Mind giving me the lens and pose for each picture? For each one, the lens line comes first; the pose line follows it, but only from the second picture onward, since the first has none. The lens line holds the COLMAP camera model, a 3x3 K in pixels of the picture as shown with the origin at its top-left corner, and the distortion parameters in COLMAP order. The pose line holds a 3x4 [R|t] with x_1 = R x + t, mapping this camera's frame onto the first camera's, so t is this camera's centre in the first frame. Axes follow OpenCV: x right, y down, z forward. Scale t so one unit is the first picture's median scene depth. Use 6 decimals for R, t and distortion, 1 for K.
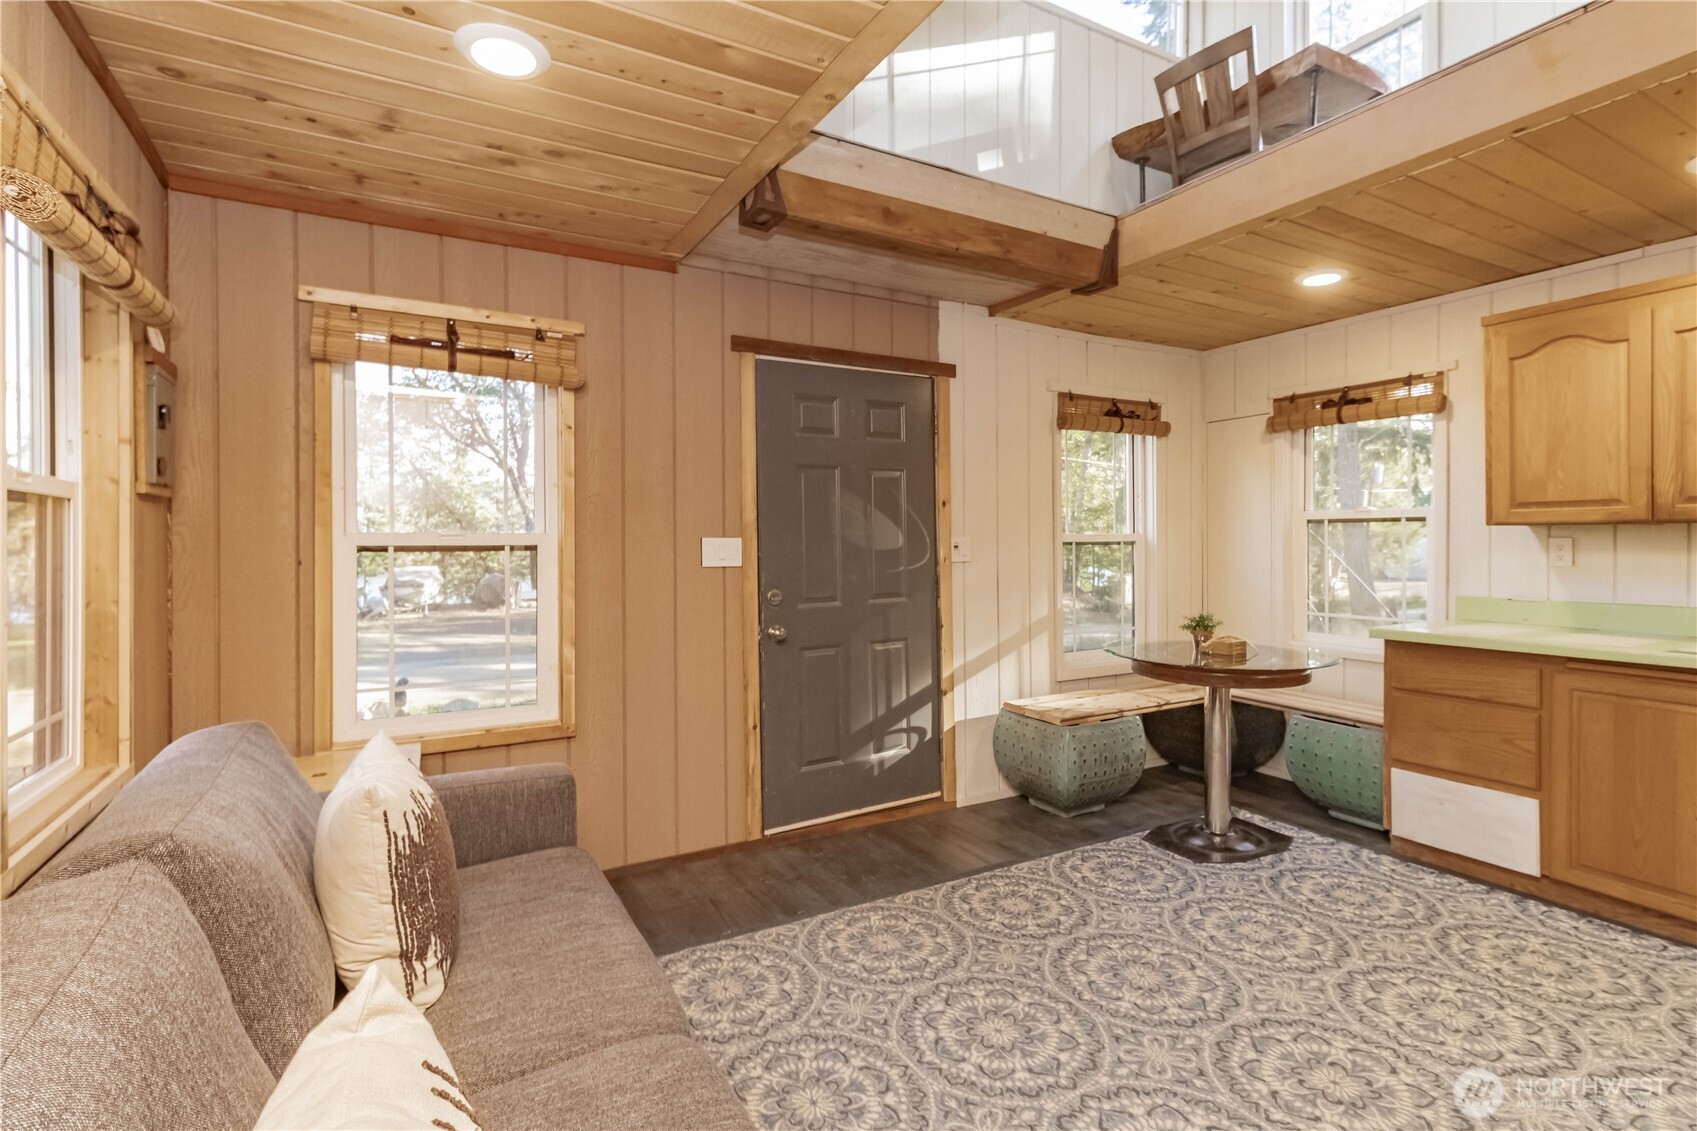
lens RADIAL K [[801.3, 0, 847.7], [0, 801.3, 536.1], [0, 0, 1]] dist [0.002146, 0.001274]
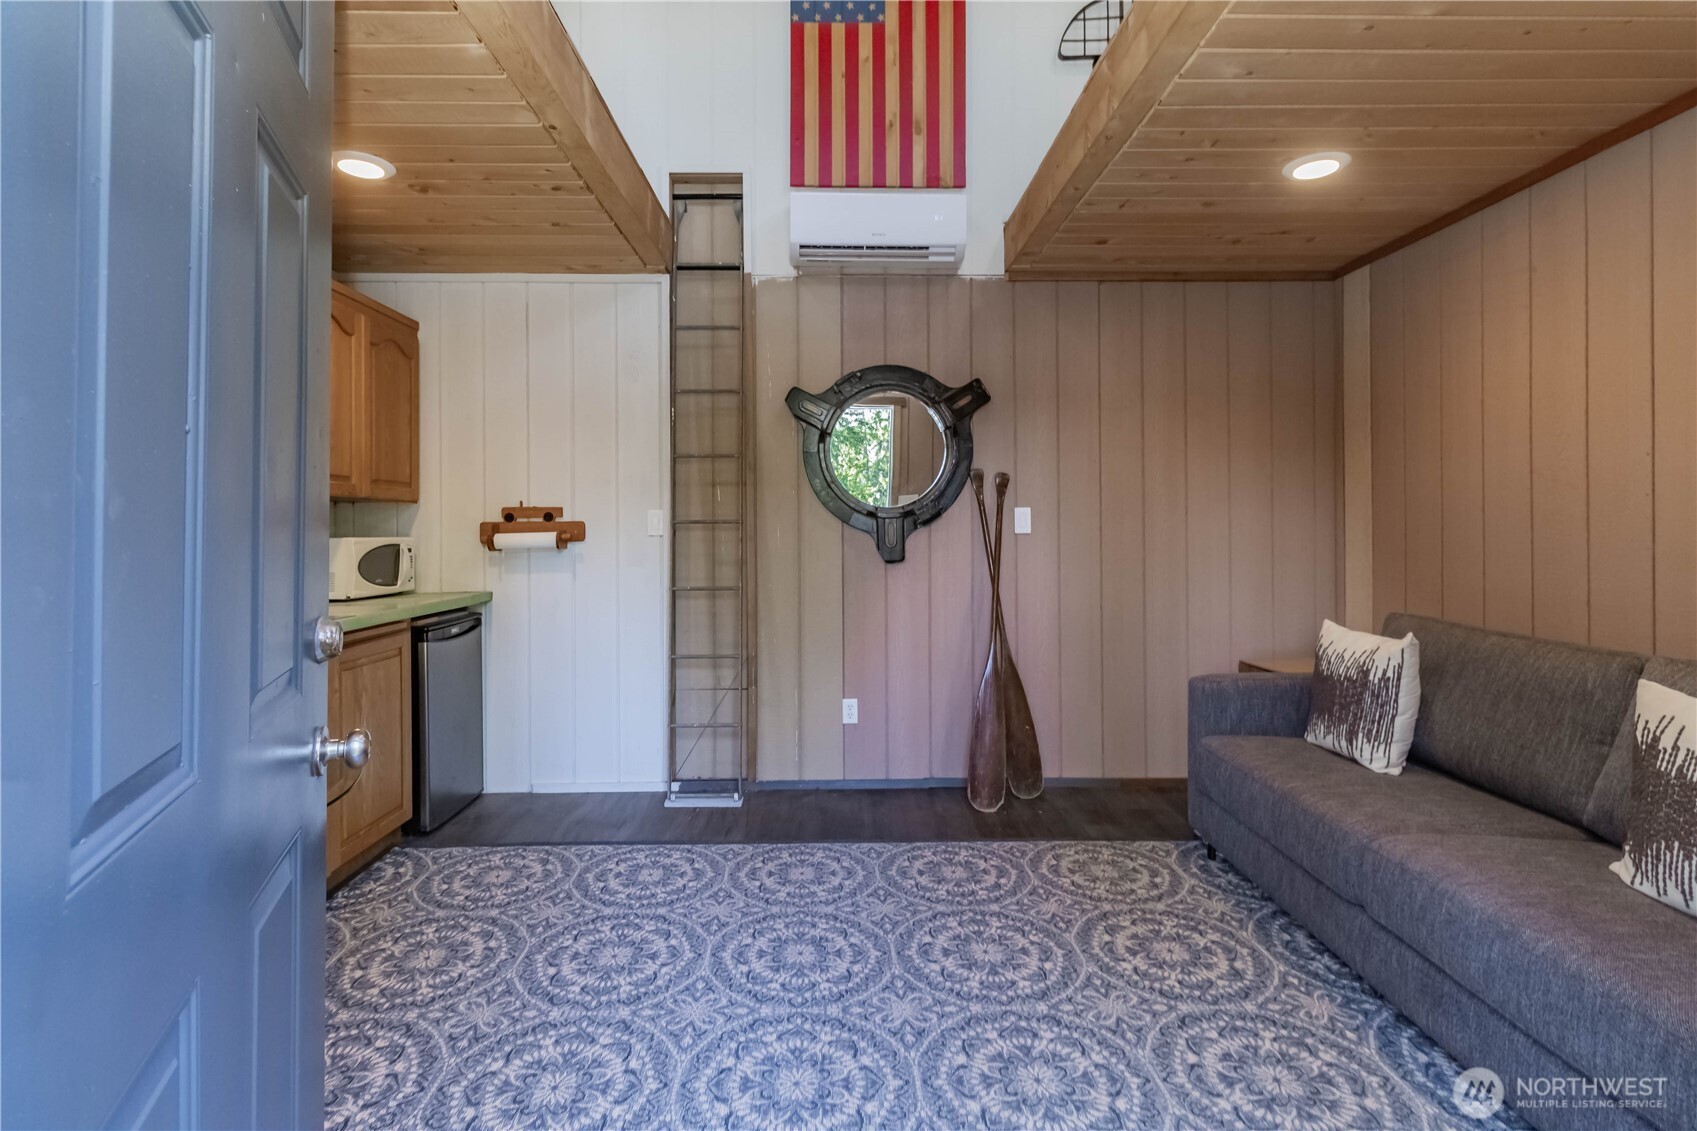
lens RADIAL K [[801.3, 0, 846.3], [0, 801.3, 528.3], [0, 0, 1]] dist [0.002146, 0.001274]
pose [[-0.879580, 0.018007, 0.475410, -0.032635], [0.012204, 0.999809, -0.015290, 0.027142], [-0.475594, -0.007647, -0.879632, 1.216525]]
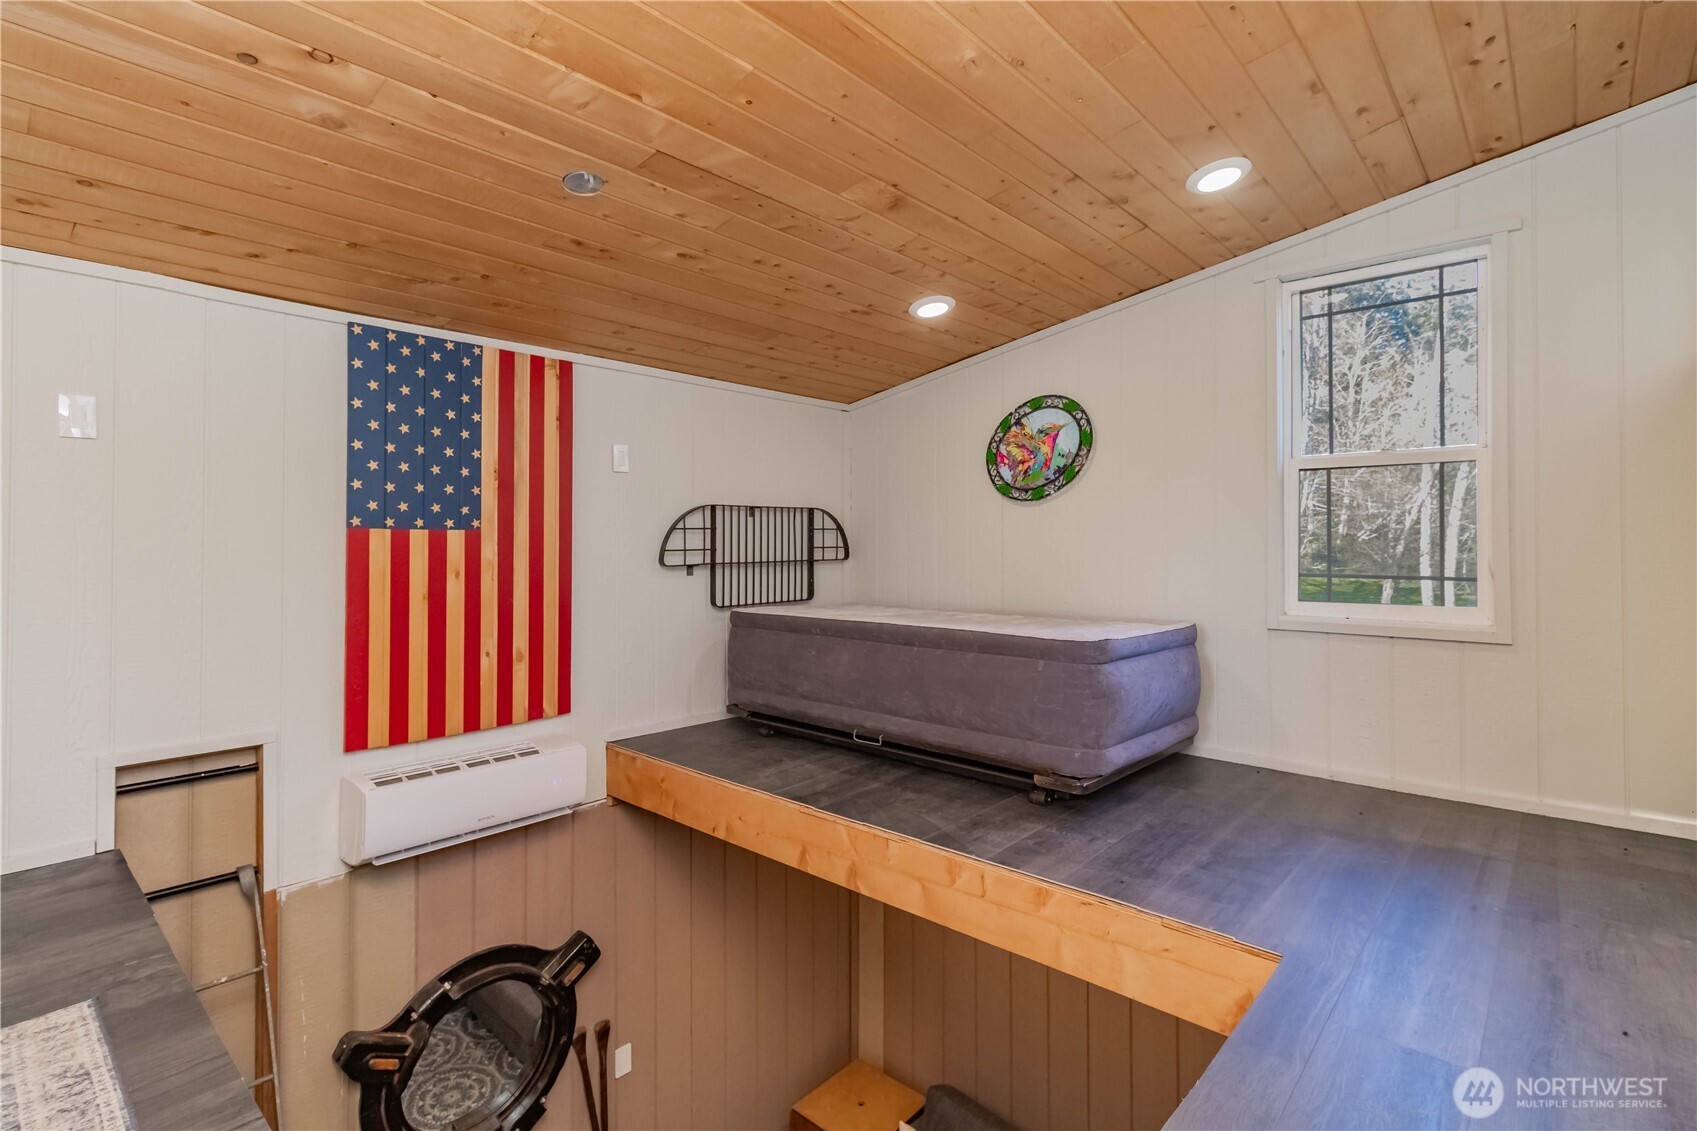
lens RADIAL K [[801.3, 0, 865.8], [0, 801.3, 542.4], [0, 0, 1]] dist [0.002146, 0.001274]
pose [[-0.943453, 0.011355, -0.331312, 0.346795], [0.018254, 0.999676, -0.017718, -0.691345], [0.331004, -0.022764, -0.943355, 1.215747]]
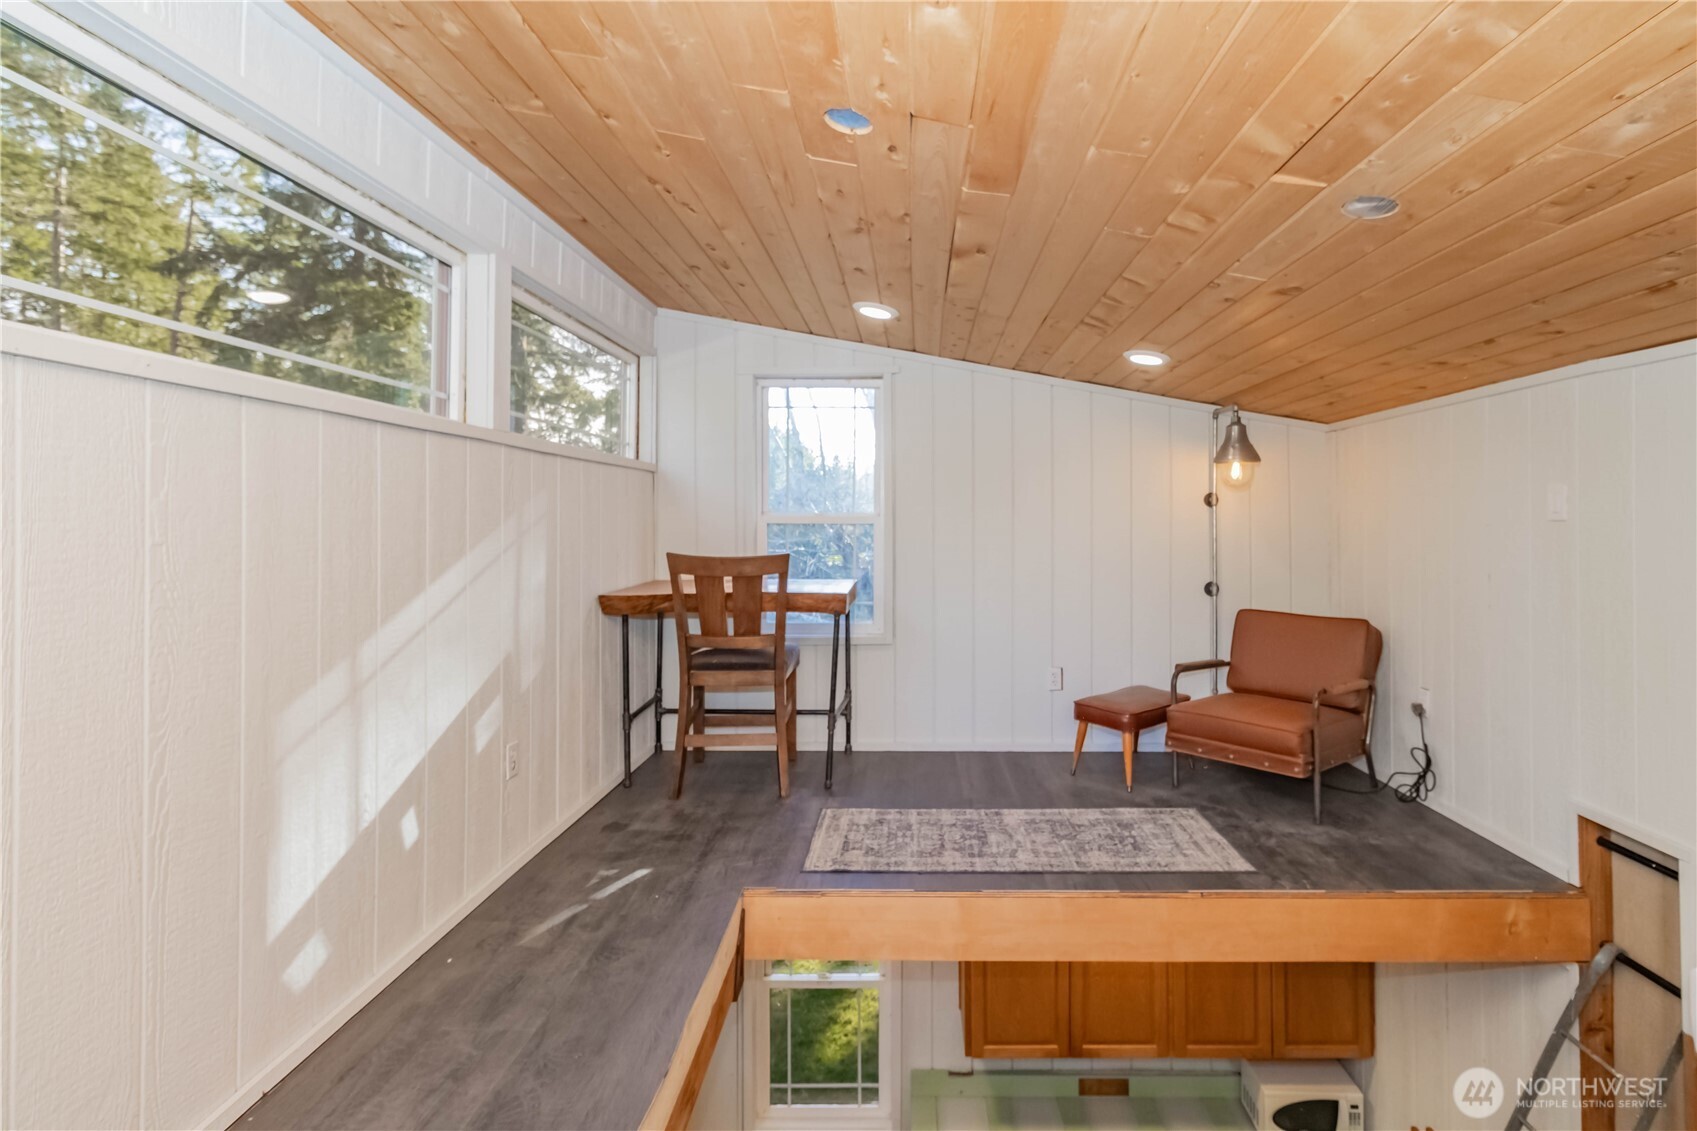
lens RADIAL K [[801.3, 0, 883.7], [0, 801.3, 499.8], [0, 0, 1]] dist [0.002146, 0.001274]
pose [[0.510505, 0.026806, 0.859457, -0.302376], [-0.011933, 0.999639, -0.024090, -0.796366], [-0.859792, 0.002042, 0.510640, 0.498488]]
